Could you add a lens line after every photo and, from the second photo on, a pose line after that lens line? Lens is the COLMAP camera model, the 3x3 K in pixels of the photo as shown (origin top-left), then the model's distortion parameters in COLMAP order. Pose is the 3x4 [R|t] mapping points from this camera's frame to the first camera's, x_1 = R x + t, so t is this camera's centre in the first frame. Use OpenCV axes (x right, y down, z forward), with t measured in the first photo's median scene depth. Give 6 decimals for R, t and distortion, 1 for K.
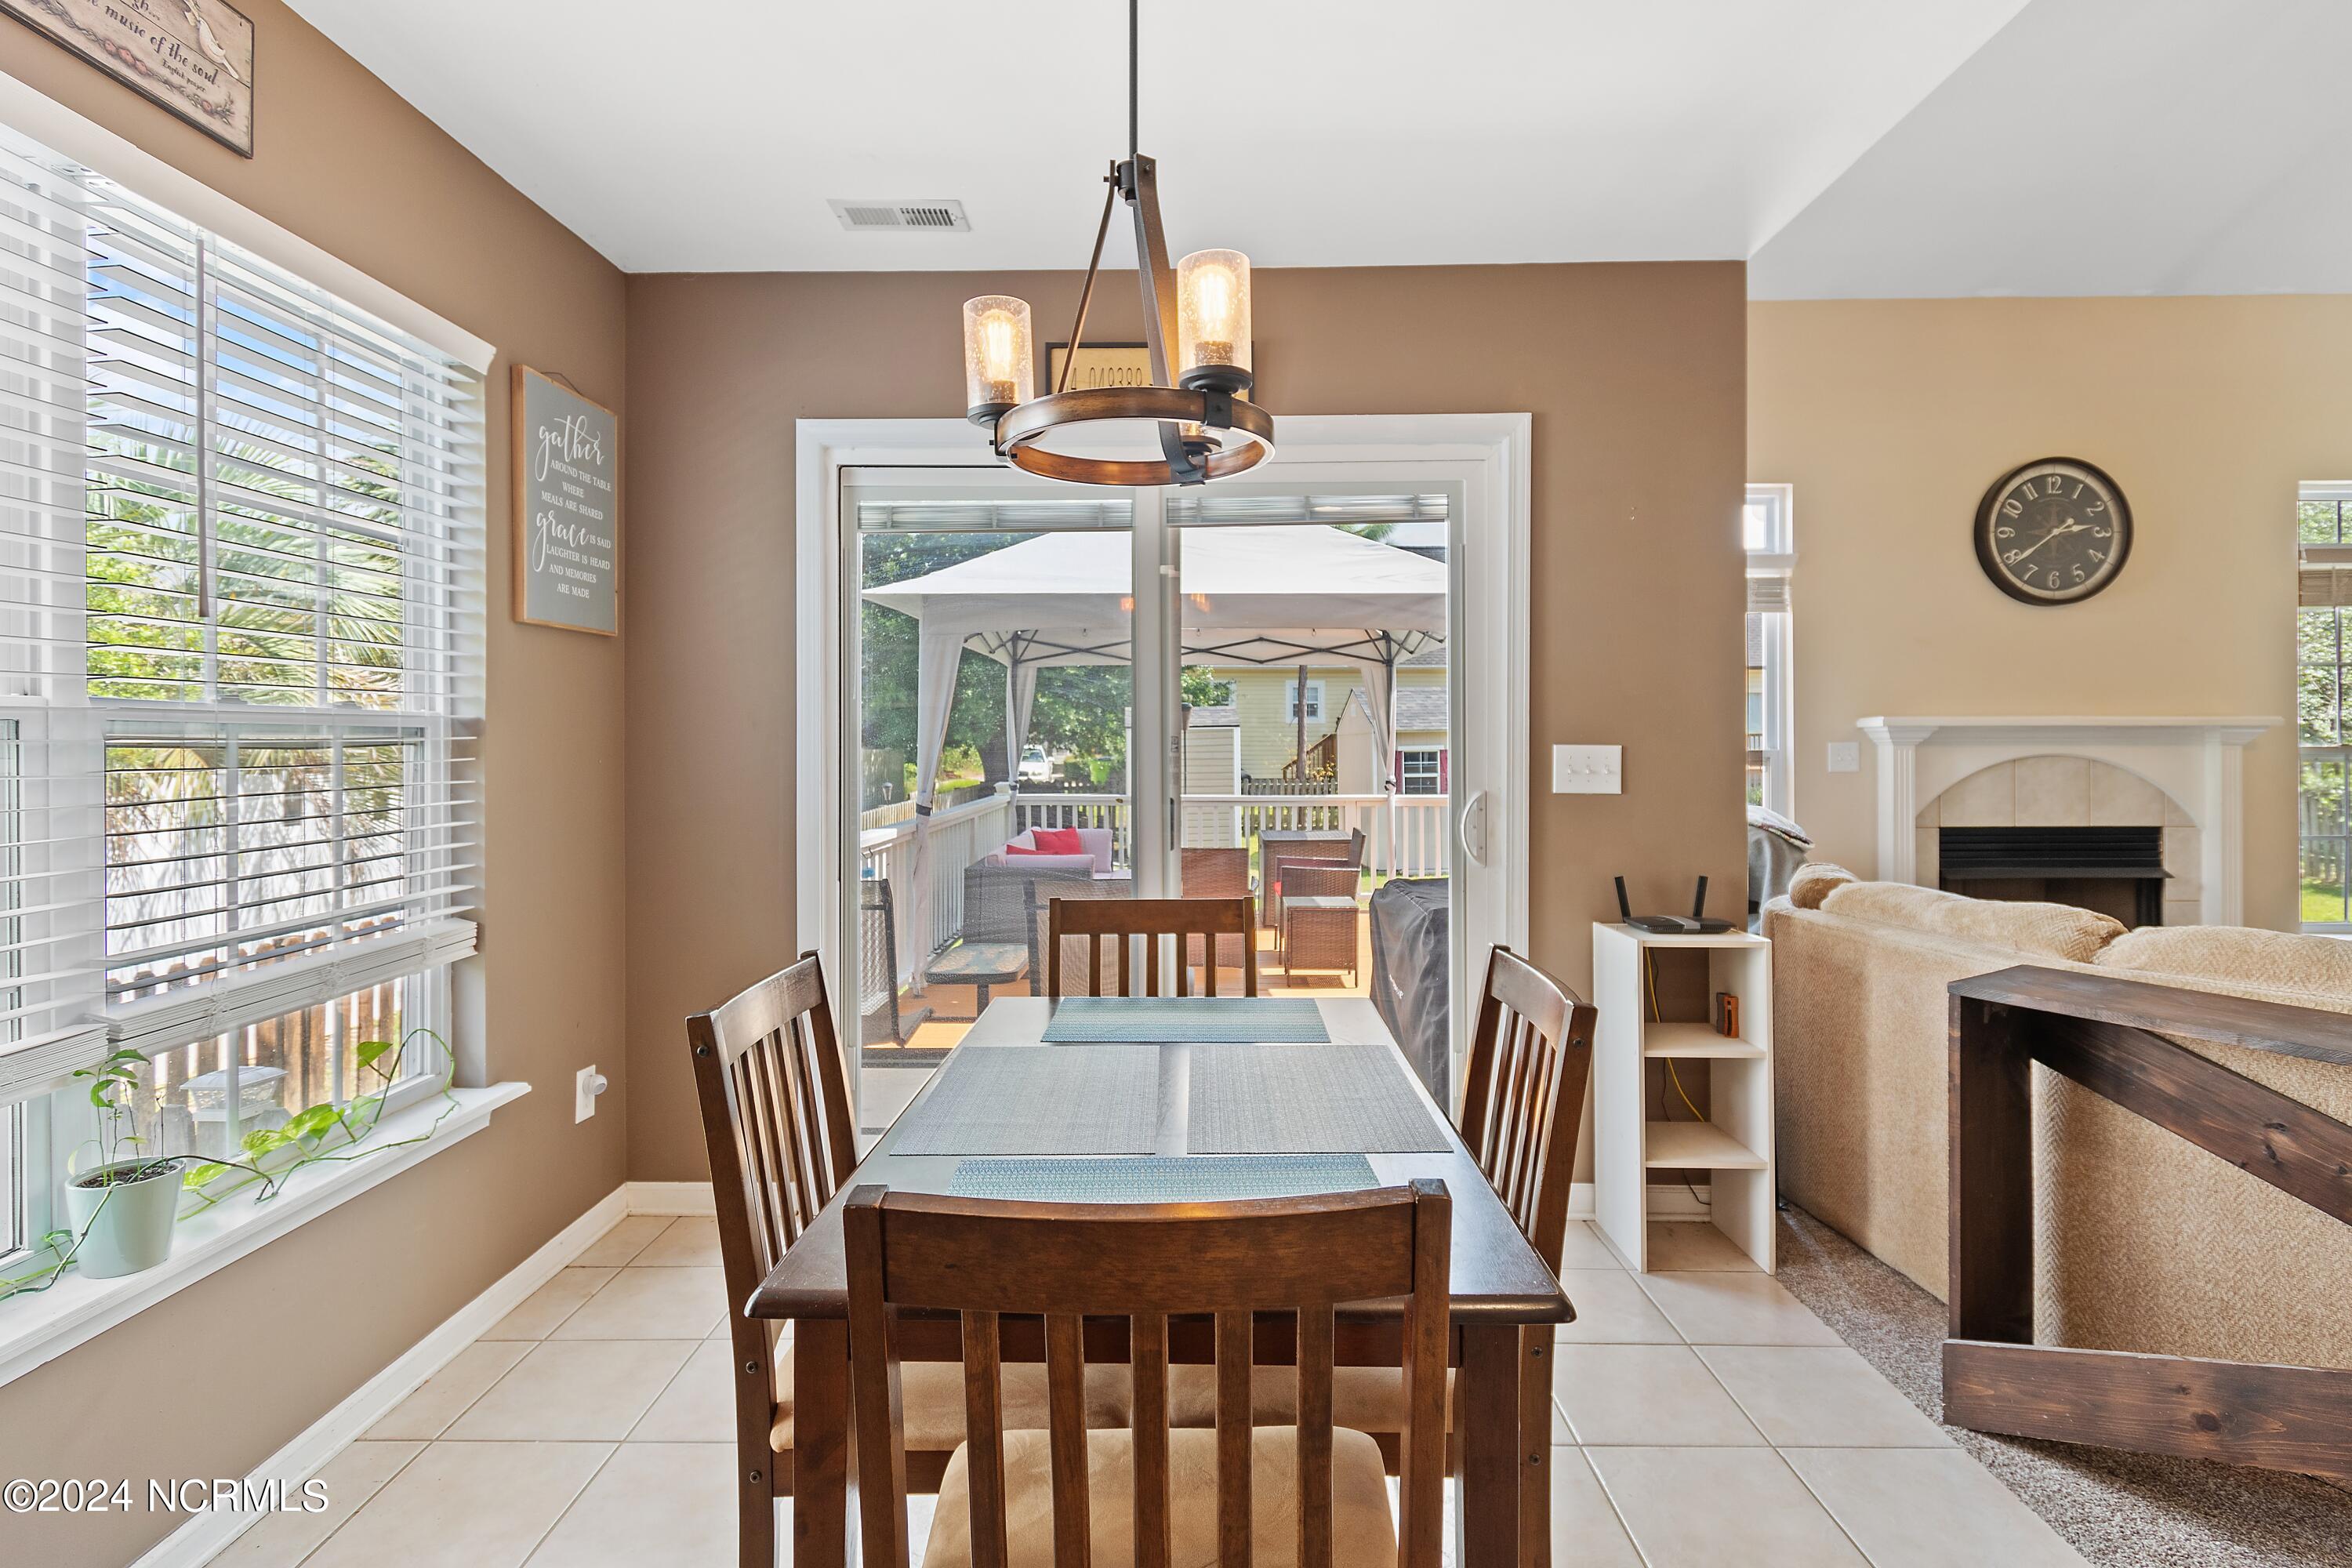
lens RADIAL K [[1107.3, 0, 1174.0], [0, 1107.3, 764.3], [0, 0, 1]] dist [-0.002080, -0.000179]
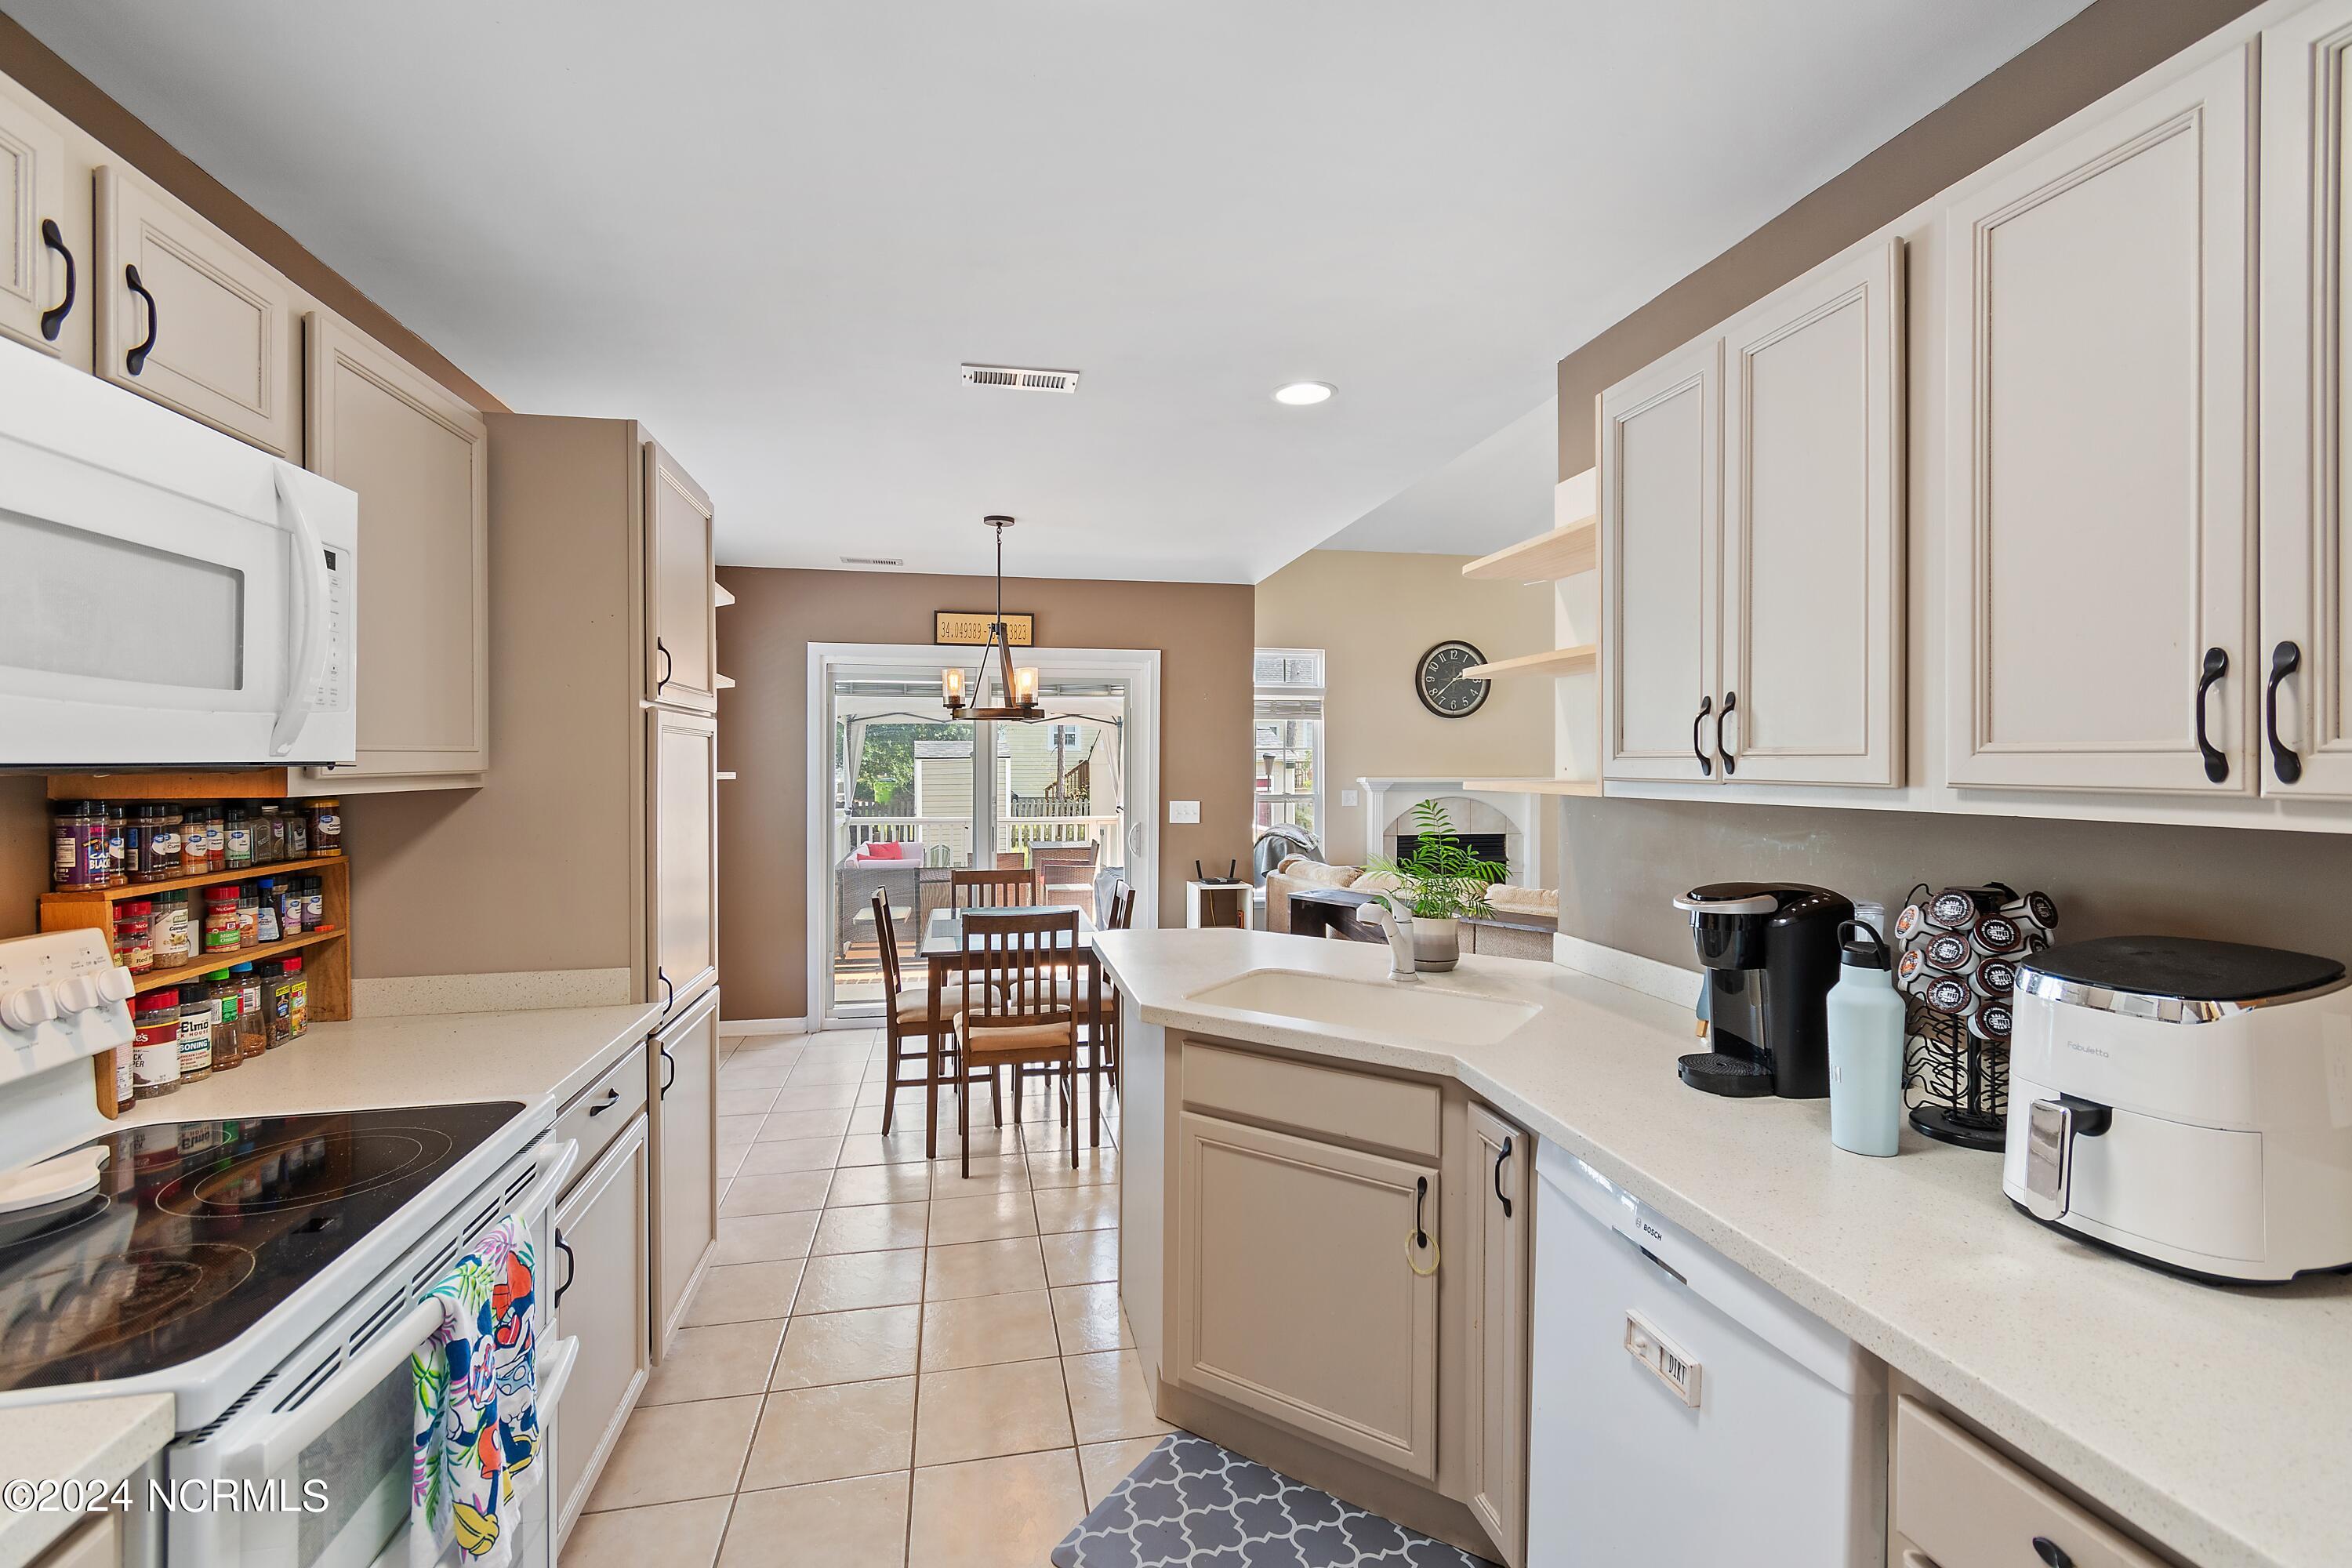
lens RADIAL K [[1072.3, 0, 1177.9], [0, 1072.3, 773.5], [0, 0, 1]] dist [-0.000513, -0.000003]
pose [[0.975566, 0.001807, 0.219701, -0.070443], [-0.001025, 0.999993, -0.003672, -0.041394], [-0.219706, 0.003357, 0.975560, -0.693276]]
